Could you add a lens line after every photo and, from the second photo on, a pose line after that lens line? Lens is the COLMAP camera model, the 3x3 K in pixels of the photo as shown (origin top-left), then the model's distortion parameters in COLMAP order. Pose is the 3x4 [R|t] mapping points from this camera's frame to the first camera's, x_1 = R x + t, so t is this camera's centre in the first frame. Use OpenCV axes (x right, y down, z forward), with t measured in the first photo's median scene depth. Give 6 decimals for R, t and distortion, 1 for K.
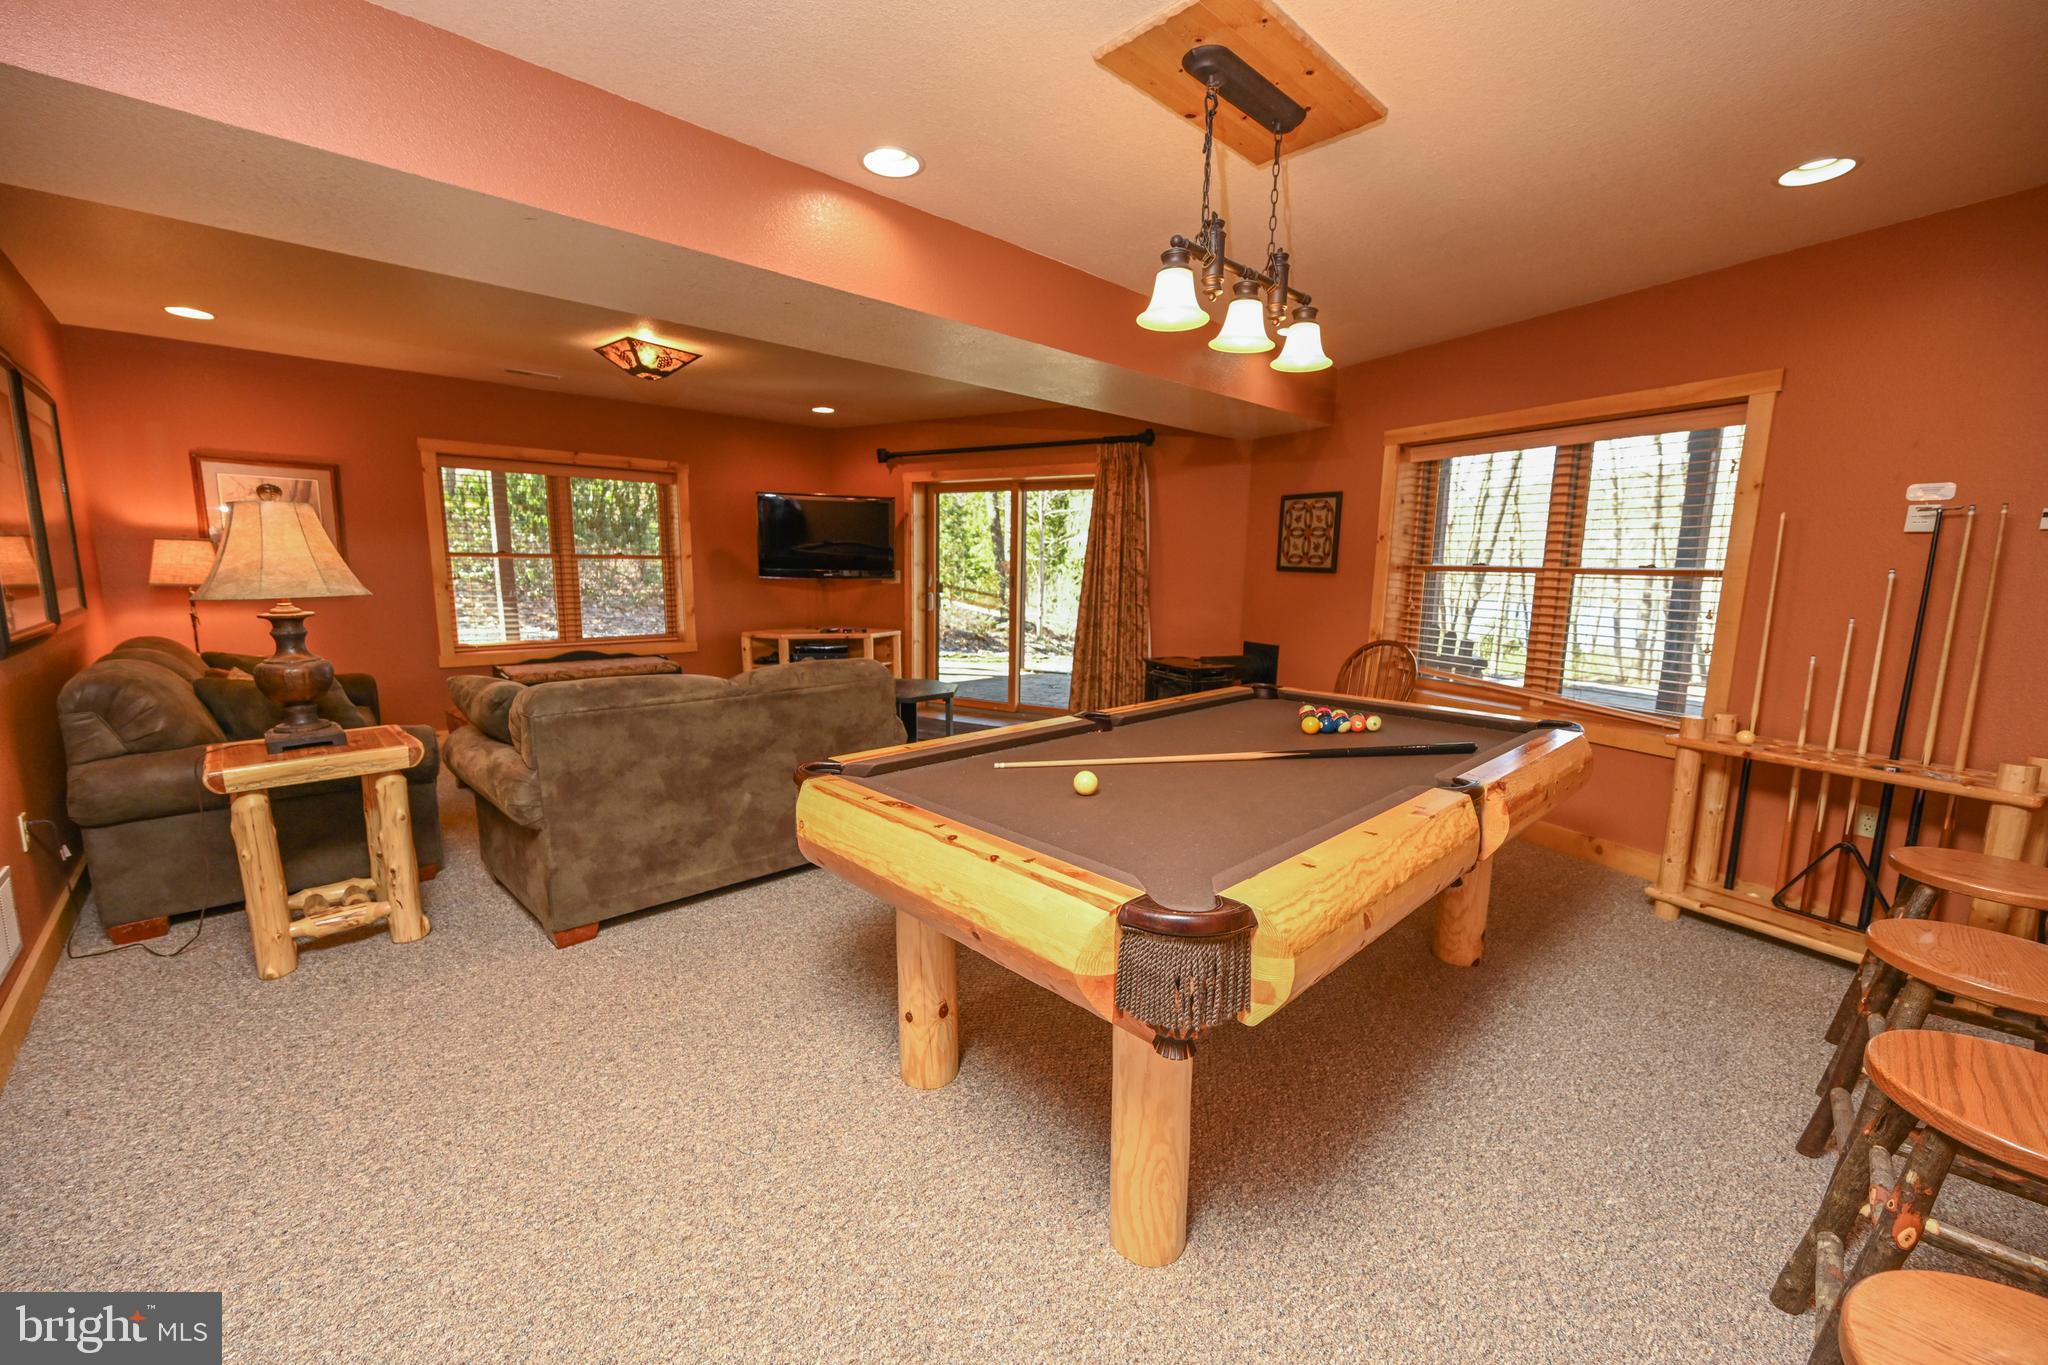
lens RADIAL K [[806.3, 0, 1018.2], [0, 806.3, 677.6], [0, 0, 1]] dist [-0.001600, 0.000231]
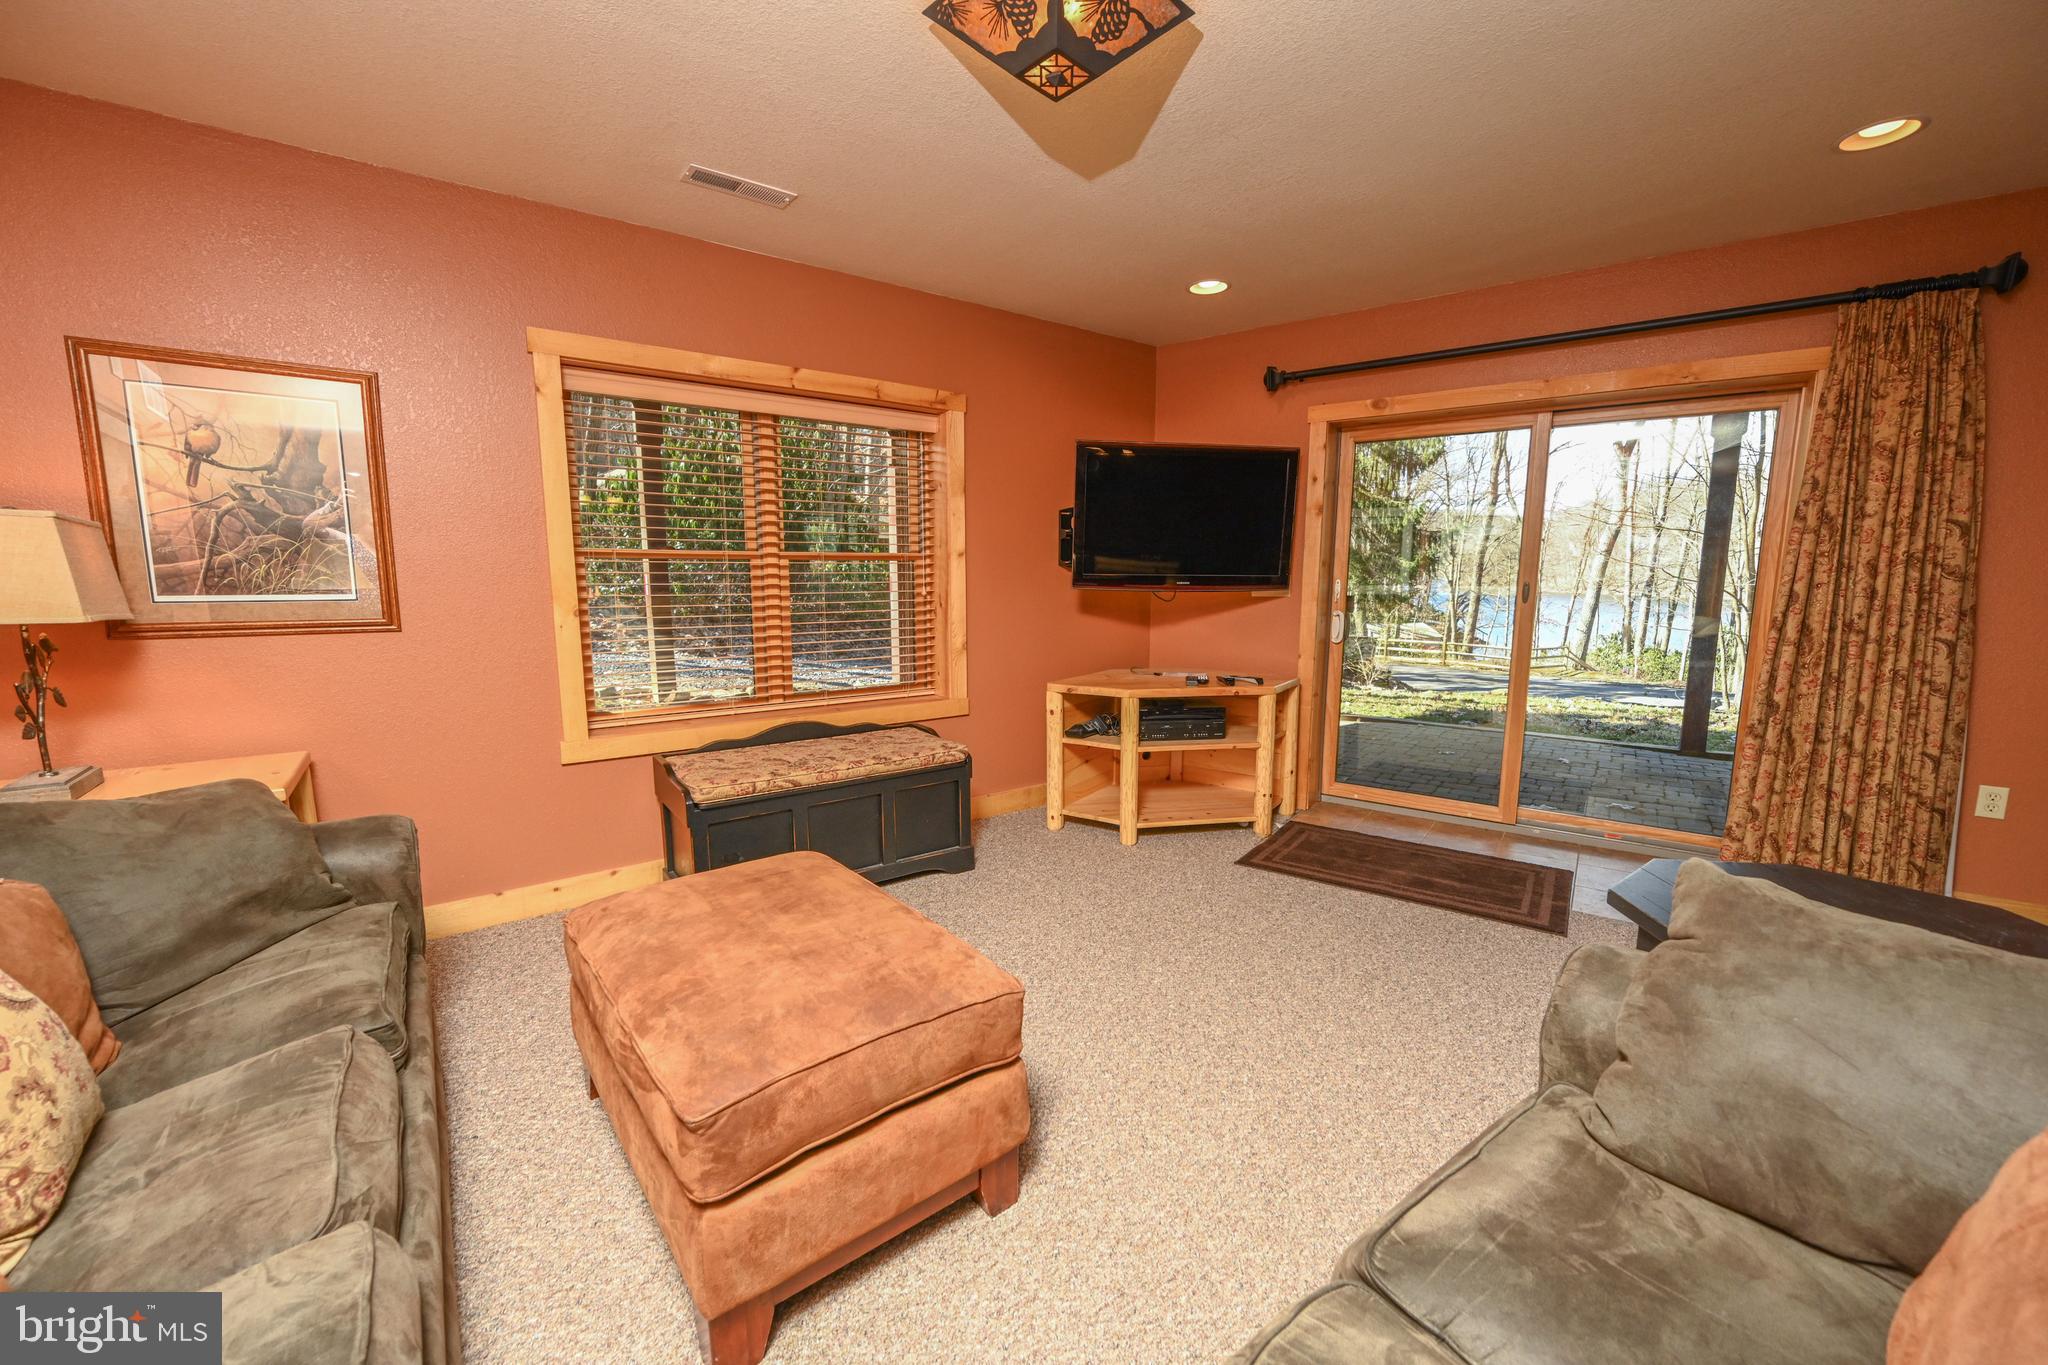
lens RADIAL K [[806.3, 0, 1018.2], [0, 806.3, 677.6], [0, 0, 1]] dist [-0.001600, 0.000231]
pose [[0.991567, 0.004715, -0.129511, -0.294732], [-0.006445, 0.999896, -0.012939, -0.054324], [0.129436, 0.013664, 0.991494, 0.429174]]
